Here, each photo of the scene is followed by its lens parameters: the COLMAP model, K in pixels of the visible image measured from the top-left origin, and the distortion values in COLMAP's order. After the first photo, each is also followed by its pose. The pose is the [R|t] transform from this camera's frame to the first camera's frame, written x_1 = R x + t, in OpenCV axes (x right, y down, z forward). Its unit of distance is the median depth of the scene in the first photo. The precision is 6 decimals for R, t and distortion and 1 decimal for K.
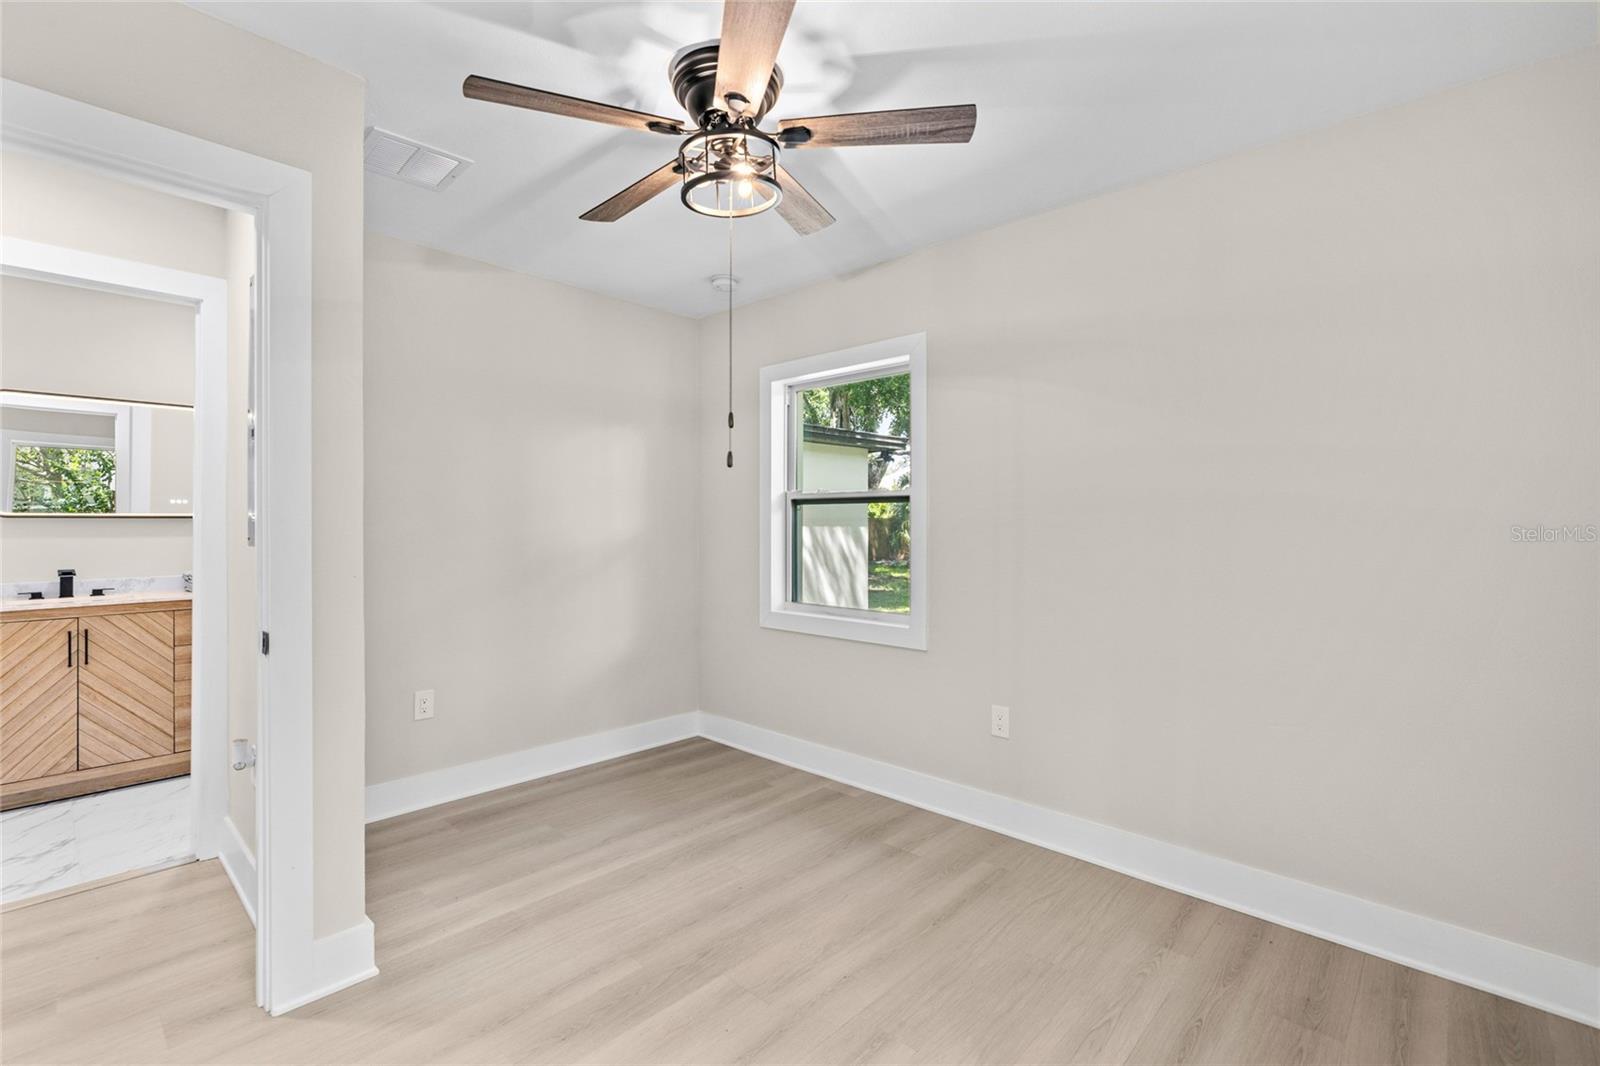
lens RADIAL K [[712.4, 0, 799.1], [0, 712.4, 523.4], [0, 0, 1]] dist [-0.002533, 0.000213]
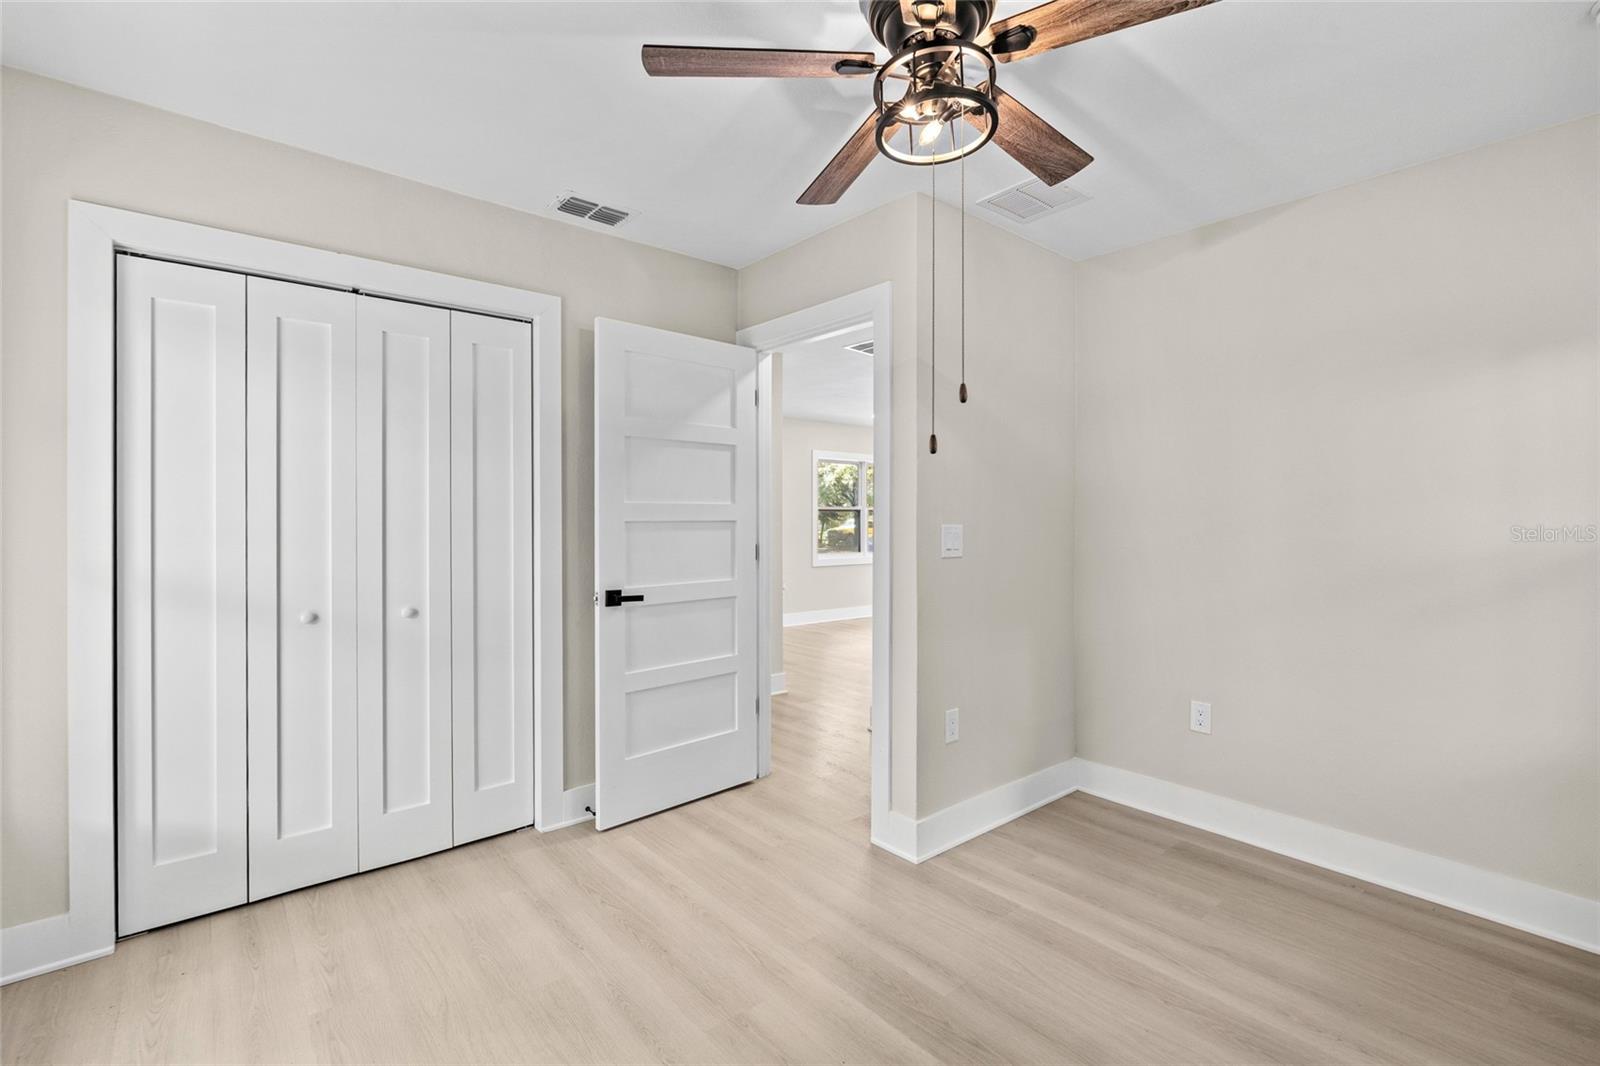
lens RADIAL K [[712.4, 0, 799.1], [0, 712.4, 523.4], [0, 0, 1]] dist [-0.002533, 0.000213]
pose [[-0.114965, 0.000990, -0.993369, 0.785243], [-0.005421, 0.999984, 0.001624, -0.000030], [0.993355, 0.005571, -0.114957, 0.981320]]
